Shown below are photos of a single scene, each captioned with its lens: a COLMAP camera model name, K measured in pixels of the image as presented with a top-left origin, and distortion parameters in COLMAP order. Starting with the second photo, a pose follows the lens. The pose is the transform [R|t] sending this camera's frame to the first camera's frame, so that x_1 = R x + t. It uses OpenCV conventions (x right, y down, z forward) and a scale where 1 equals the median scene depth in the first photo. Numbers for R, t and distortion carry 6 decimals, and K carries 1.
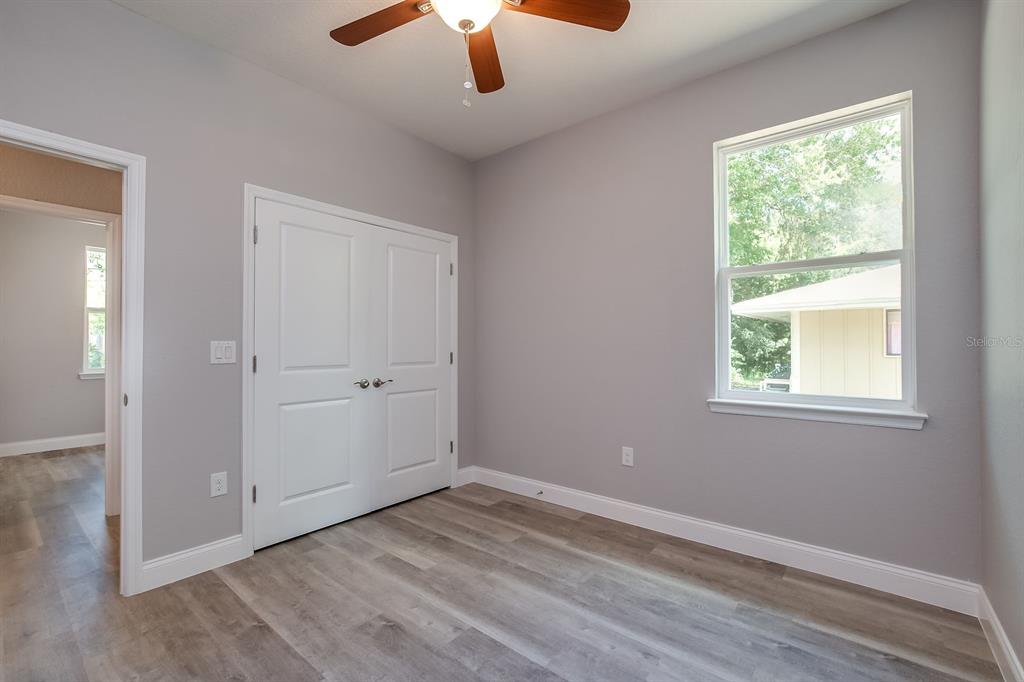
lens RADIAL K [[448.6, 0, 494.8], [0, 448.6, 337.3], [0, 0, 1]] dist [-0.009810, -0.000050]
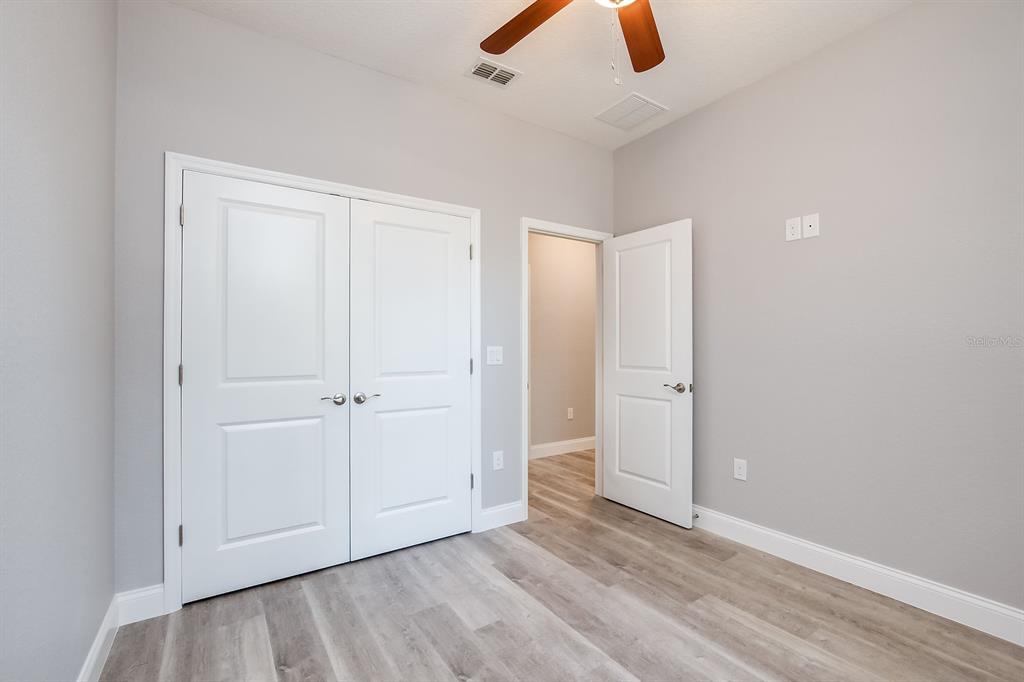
lens RADIAL K [[467.6, 0, 532.7], [0, 467.6, 344.6], [0, 0, 1]] dist [-0.007302, 0.000160]
pose [[0.969415, -0.007289, -0.245321, 0.233827], [0.009448, 0.999926, 0.007626, 0.003498], [0.245247, -0.009711, 0.969412, 0.274328]]
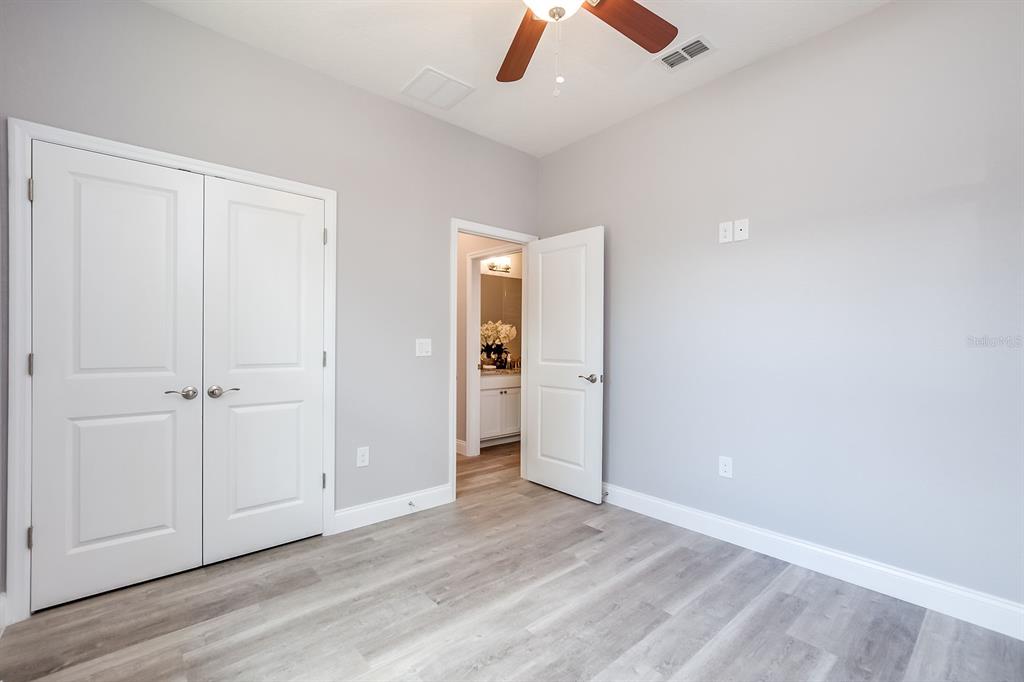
lens RADIAL K [[432.8, 0, 513.1], [0, 432.8, 346.0], [0, 0, 1]] dist [-0.013533, 0.000084]
pose [[0.991341, 0.009344, -0.130980, 0.311965], [-0.005939, 0.999635, 0.026364, 0.004591], [0.131178, -0.025358, 0.991034, 0.362281]]
